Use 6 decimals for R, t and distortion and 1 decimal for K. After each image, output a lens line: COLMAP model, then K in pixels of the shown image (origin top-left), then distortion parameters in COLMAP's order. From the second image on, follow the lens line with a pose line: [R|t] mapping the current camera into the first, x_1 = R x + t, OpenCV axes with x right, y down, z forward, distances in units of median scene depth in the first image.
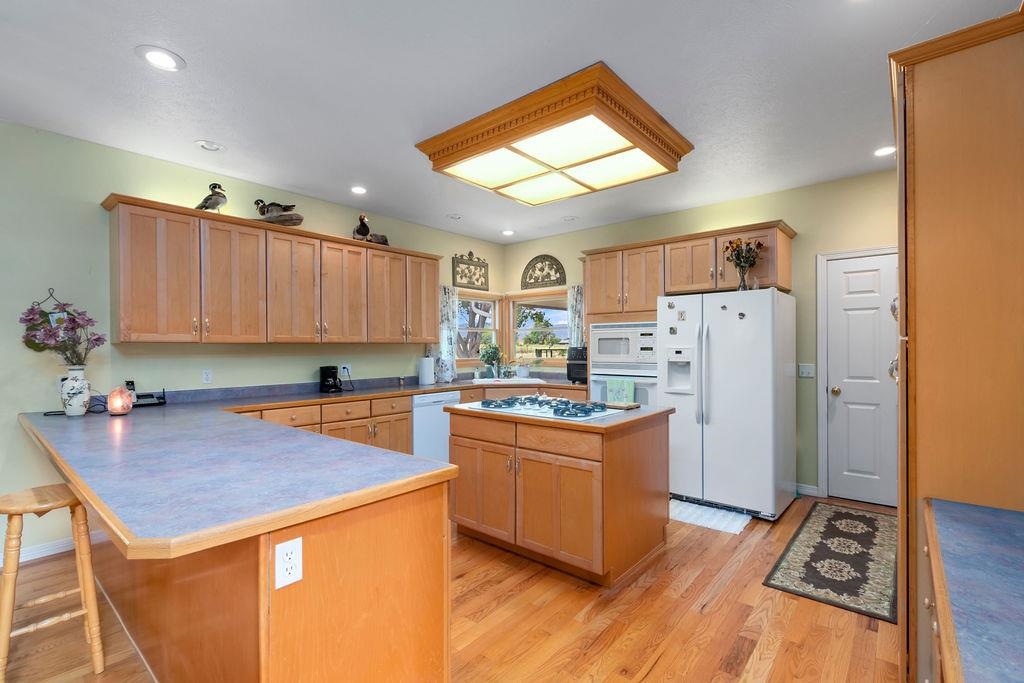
lens RADIAL K [[458.9, 0, 506.7], [0, 458.9, 348.2], [0, 0, 1]] dist [0.008762, -0.002145]
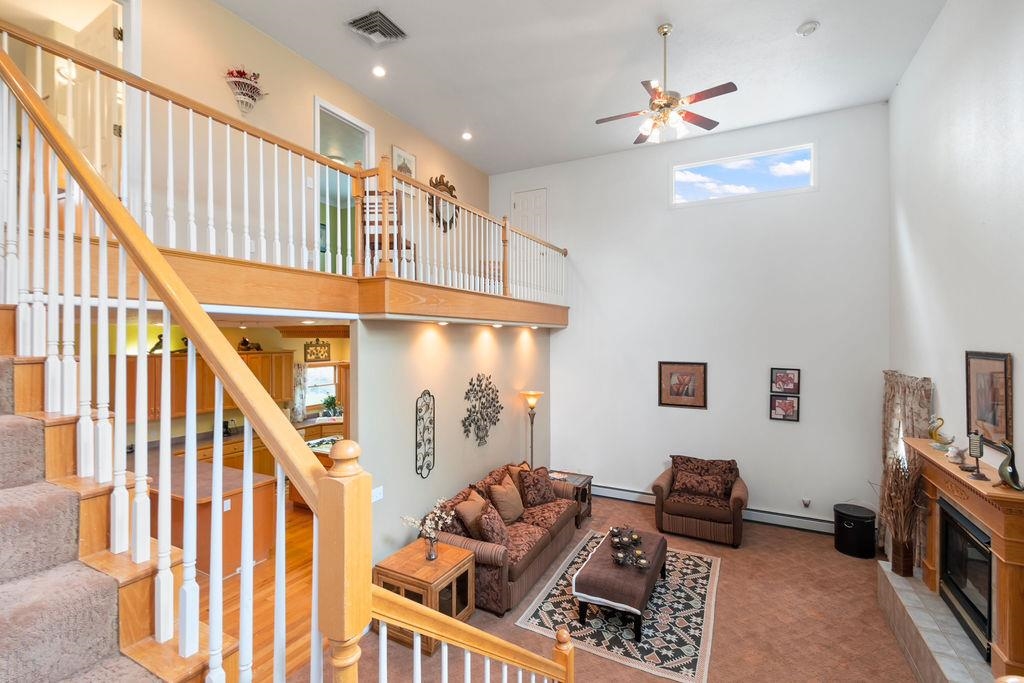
lens RADIAL K [[458.9, 0, 507.7], [0, 458.9, 337.1], [0, 0, 1]] dist [0.008762, -0.002145]
pose [[0.975019, 0.004927, 0.222068, 0.331500], [-0.003409, 0.999968, -0.007219, -0.314985], [-0.222096, 0.006282, 0.975004, -1.121577]]
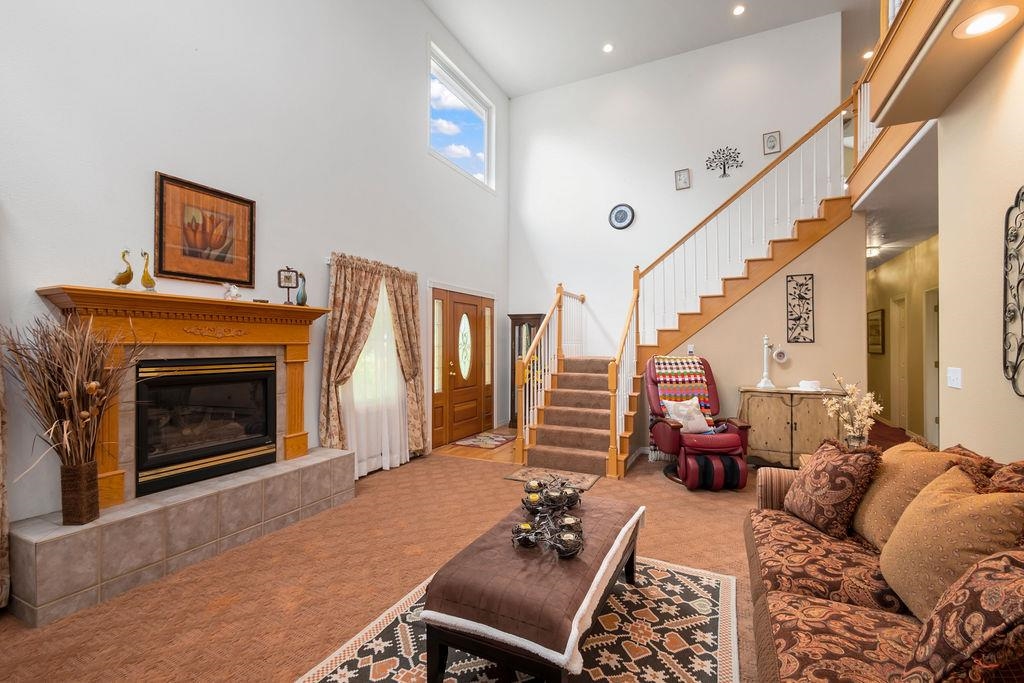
lens RADIAL K [[458.9, 0, 511.8], [0, 458.9, 338.9], [0, 0, 1]] dist [0.008762, -0.002145]
pose [[-0.969901, 0.004036, -0.243468, 1.074546], [0.006964, 0.999913, -0.011166, -0.005291], [0.243402, -0.012525, -0.969845, 0.505673]]
